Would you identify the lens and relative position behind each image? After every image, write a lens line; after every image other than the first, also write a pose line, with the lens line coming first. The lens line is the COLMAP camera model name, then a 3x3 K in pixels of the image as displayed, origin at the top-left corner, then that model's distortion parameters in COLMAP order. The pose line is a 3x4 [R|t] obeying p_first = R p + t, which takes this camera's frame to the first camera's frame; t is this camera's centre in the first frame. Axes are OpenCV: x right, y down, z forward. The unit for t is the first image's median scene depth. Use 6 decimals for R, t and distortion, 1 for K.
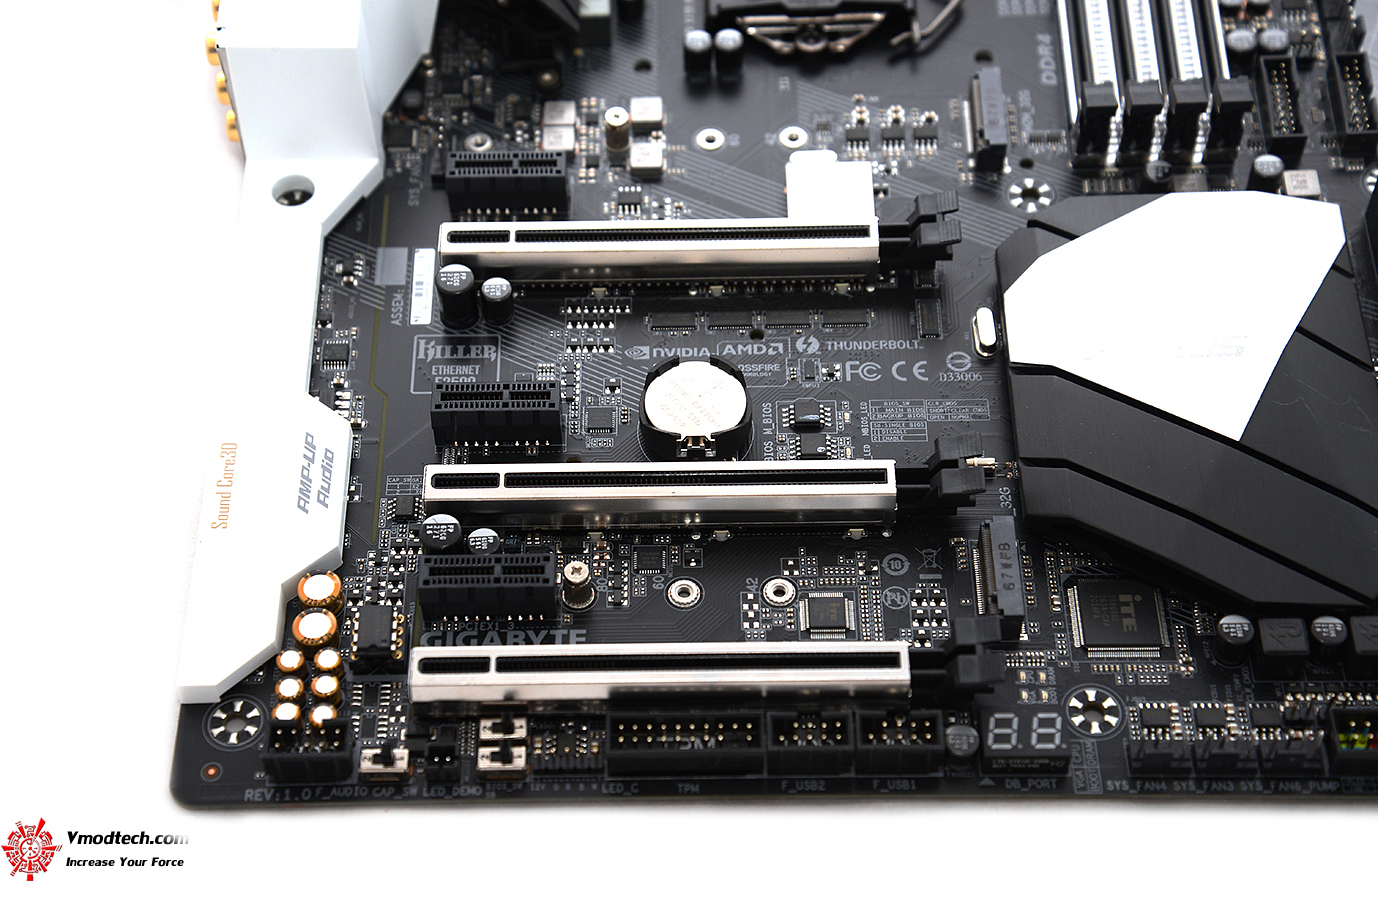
lens RADIAL K [[2367.1, 0, 689.0], [0, 2367.1, 460.0], [0, 0, 1]] dist [0.311956, -0.014992]
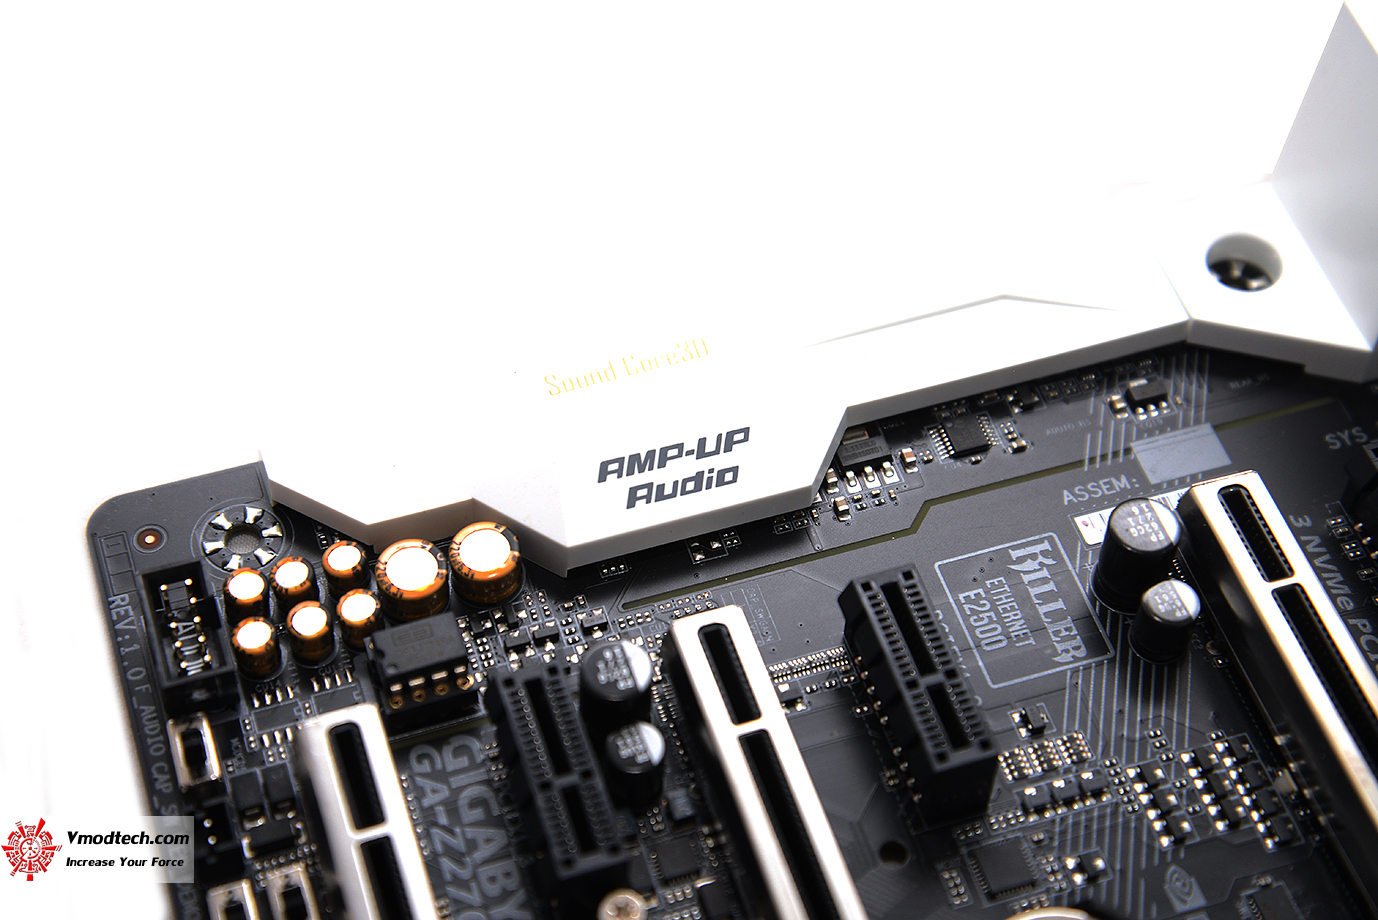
lens RADIAL K [[2557.1, 0, 684.5], [0, 2557.1, 459.4], [0, 0, 1]] dist [0.262066, 0.060349]
pose [[0.304025, 0.784937, -0.539854, 0.190196], [-0.788697, 0.525232, 0.319512, -0.203118], [0.534346, 0.328642, 0.778761, 0.504766]]
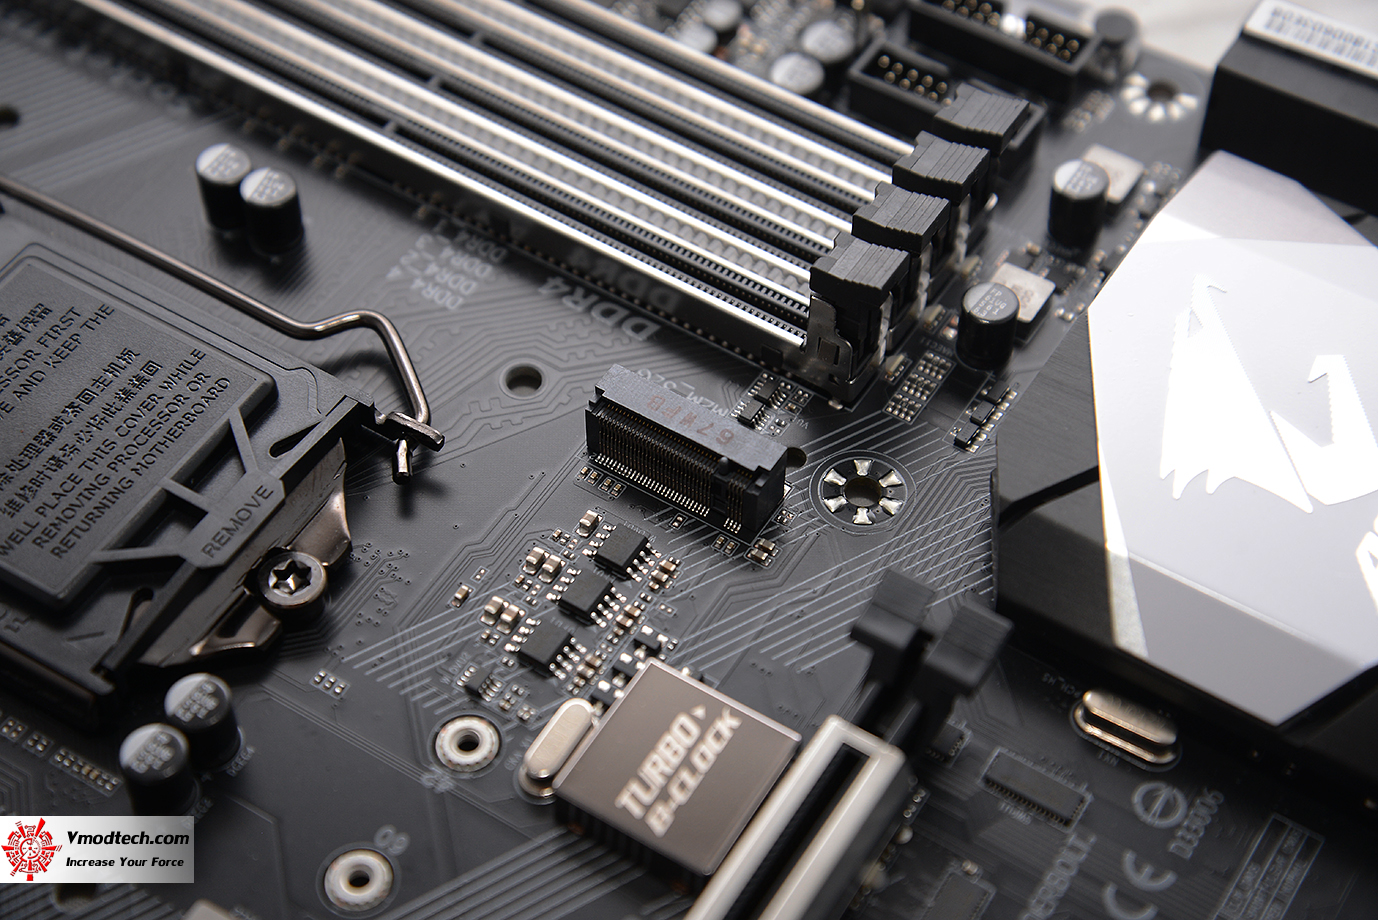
lens RADIAL K [[2557.1, 0, 684.5], [0, 2557.1, 459.4], [0, 0, 1]] dist [0.262066, 0.060349]
pose [[0.540720, -0.652083, 0.531422, -0.188078], [0.678448, 0.711546, 0.182786, -0.272056], [-0.497323, 0.261706, 0.827152, 0.628524]]
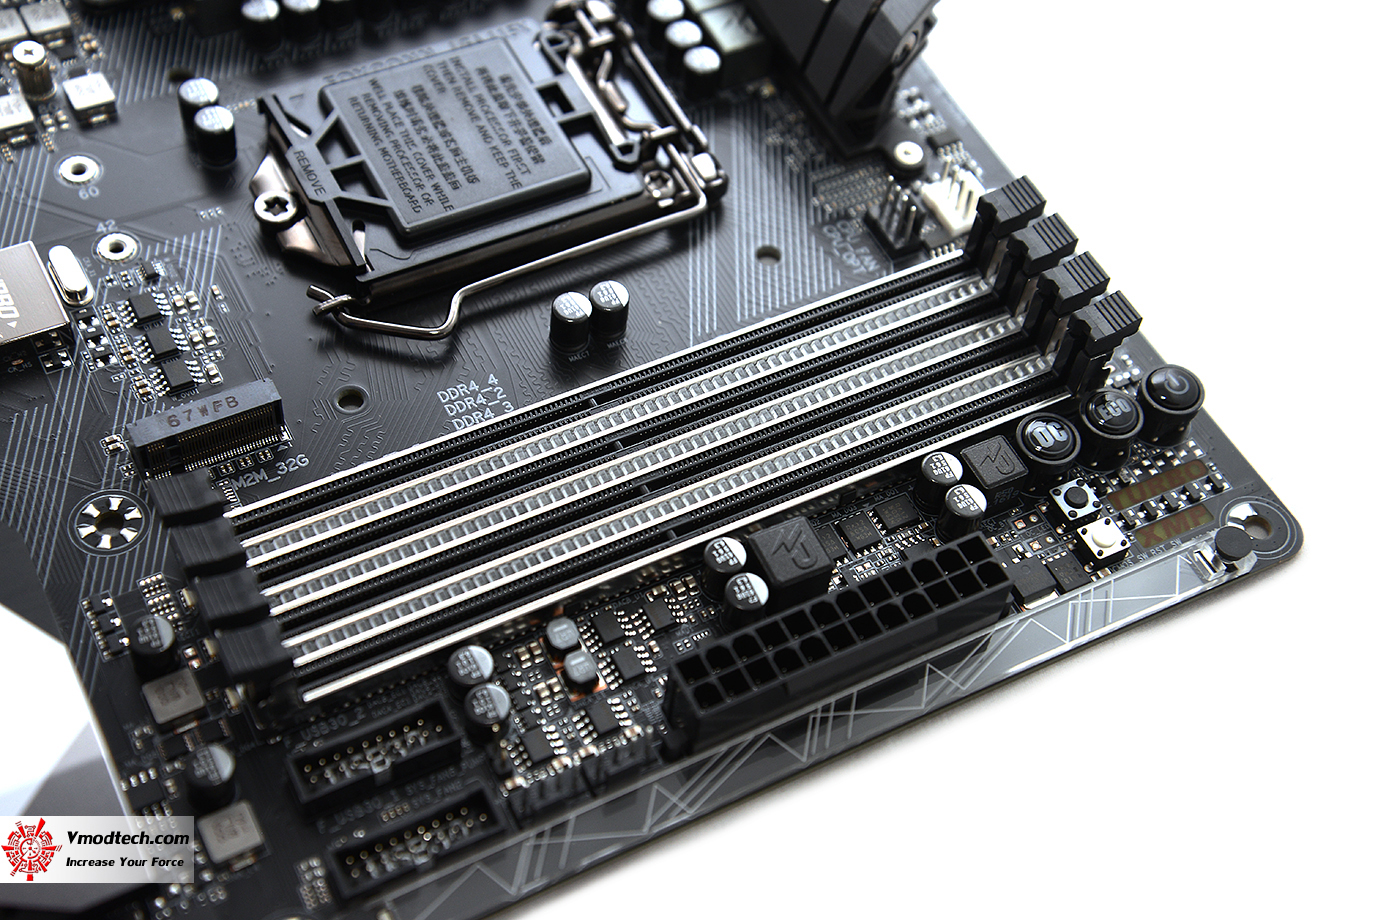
lens RADIAL K [[1968.3, 0, 689.0], [0, 1968.3, 460.0], [0, 0, 1]] dist [0.151972, 0.073141]
pose [[0.451702, 0.763098, -0.462219, 0.530072], [-0.780651, 0.588874, 0.209310, -0.418781], [0.431913, 0.266285, 0.861709, 0.638996]]
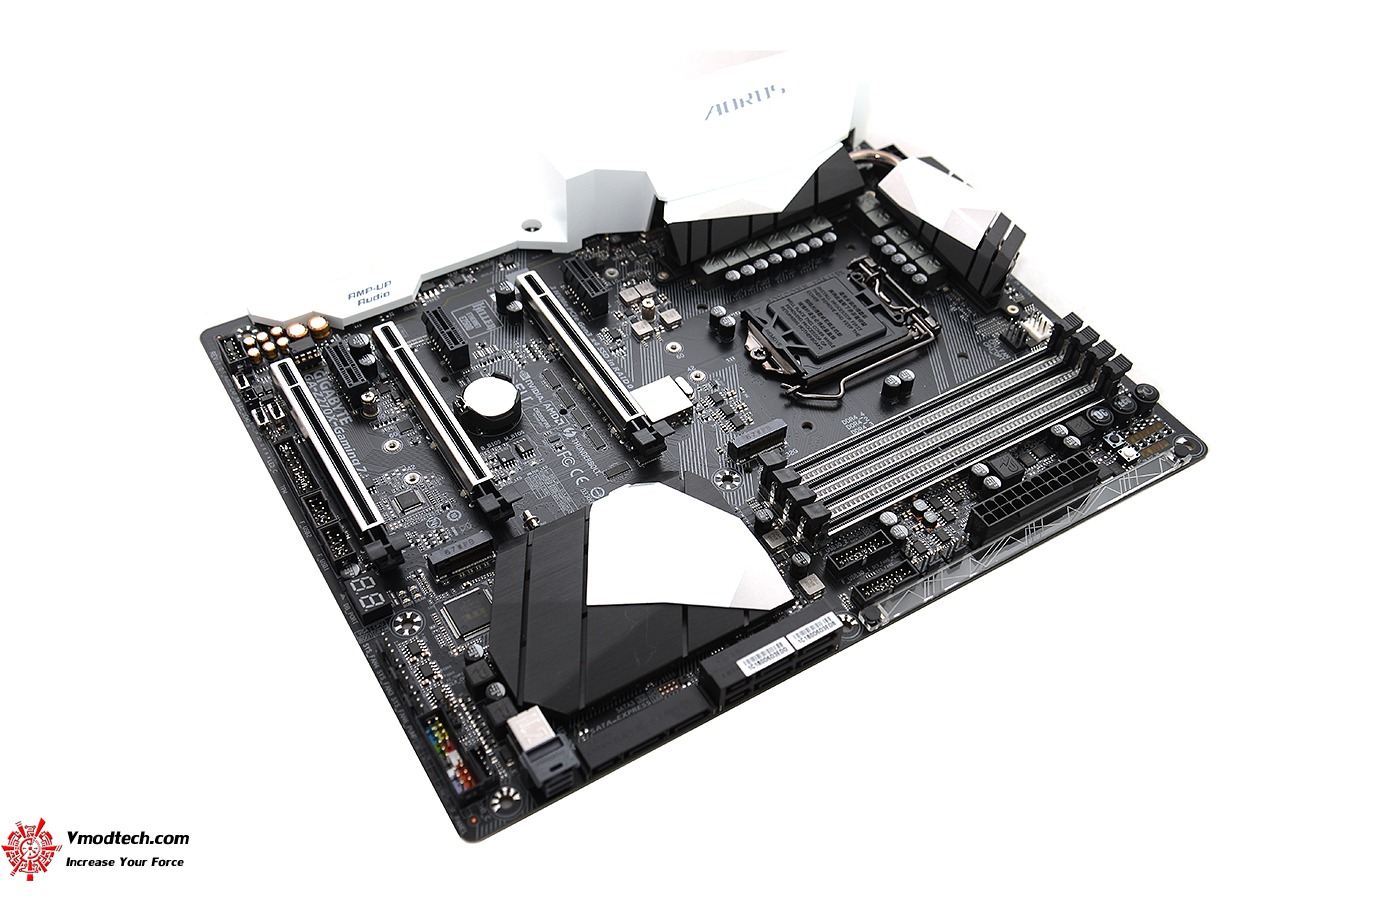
lens RADIAL K [[1259.7, 0, 680.1], [0, 1259.7, 494.2], [0, 0, 1]] dist [0.011143, 0.003615]
pose [[0.508433, 0.688544, -0.517111, 0.673130], [-0.722337, 0.667933, 0.179152, -0.270133], [0.468750, 0.282441, 0.836959, 0.259392]]
